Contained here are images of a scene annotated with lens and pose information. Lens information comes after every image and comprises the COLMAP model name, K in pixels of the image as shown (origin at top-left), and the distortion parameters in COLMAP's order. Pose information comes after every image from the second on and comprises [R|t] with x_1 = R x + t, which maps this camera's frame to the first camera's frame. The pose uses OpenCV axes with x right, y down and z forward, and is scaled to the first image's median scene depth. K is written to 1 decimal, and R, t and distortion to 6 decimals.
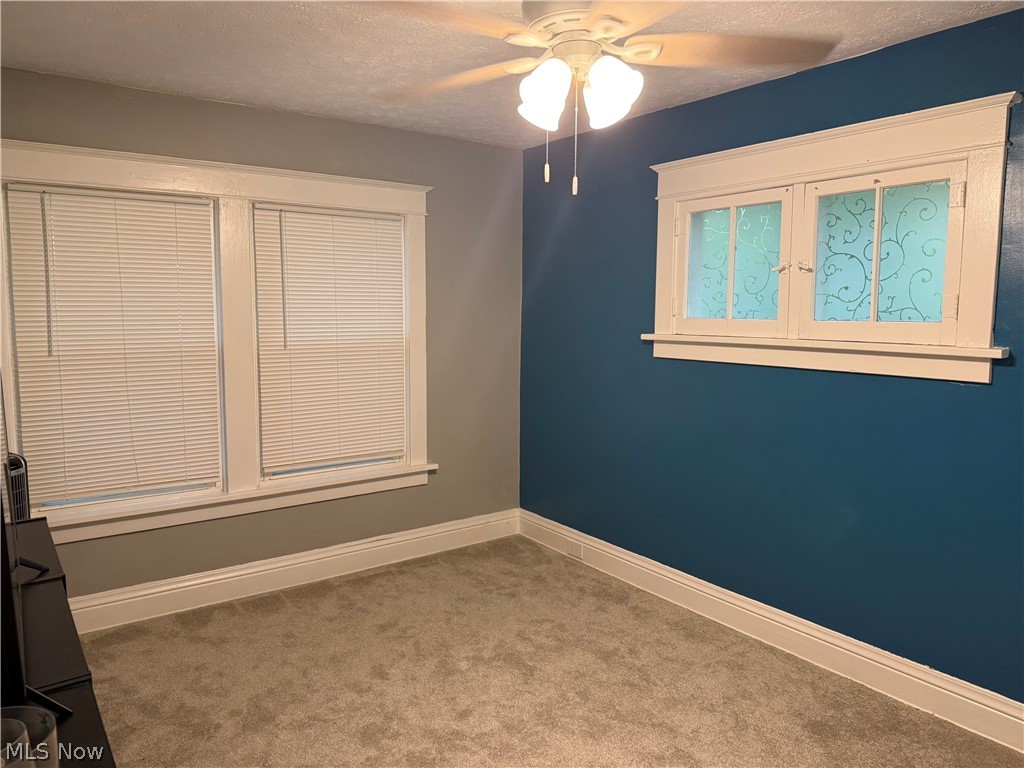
lens RADIAL K [[715.6, 0, 512.7], [0, 715.6, 382.3], [0, 0, 1]] dist [0.046129, -0.054227]
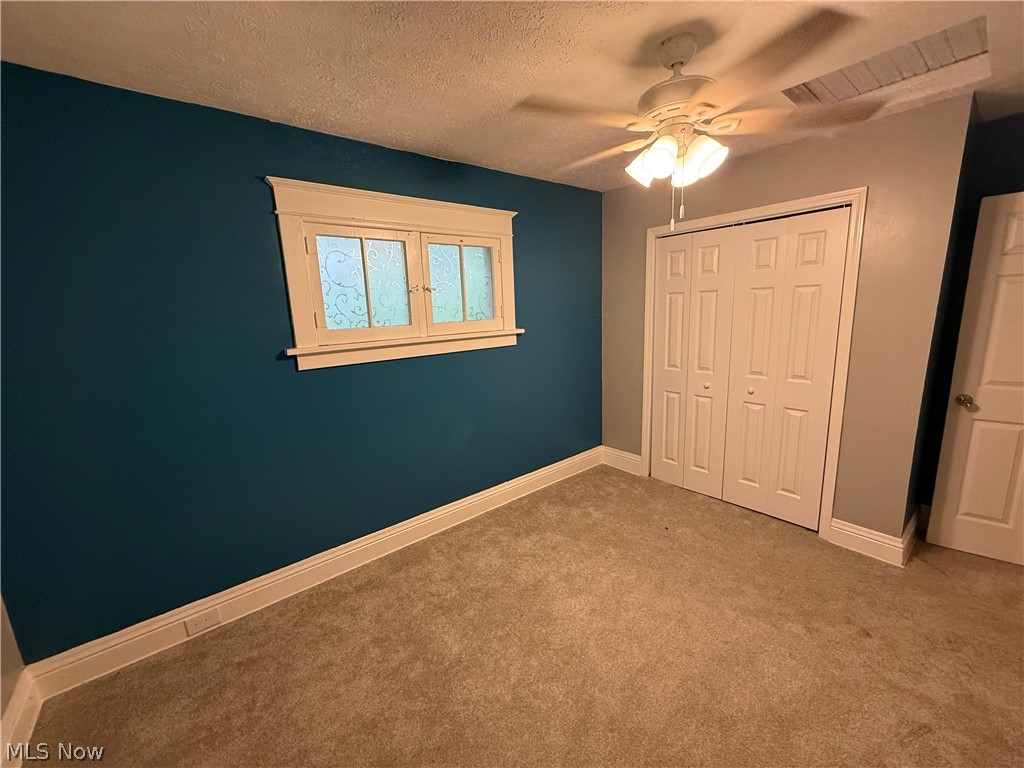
lens RADIAL K [[404.8, 0, 514.7], [0, 404.8, 383.2], [0, 0, 1]] dist [0.002435, 0.000025]
pose [[-0.065350, -0.185905, 0.980392, -0.433582], [0.146370, 0.970079, 0.193706, -0.092405], [-0.987069, 0.156158, -0.036184, 0.774695]]
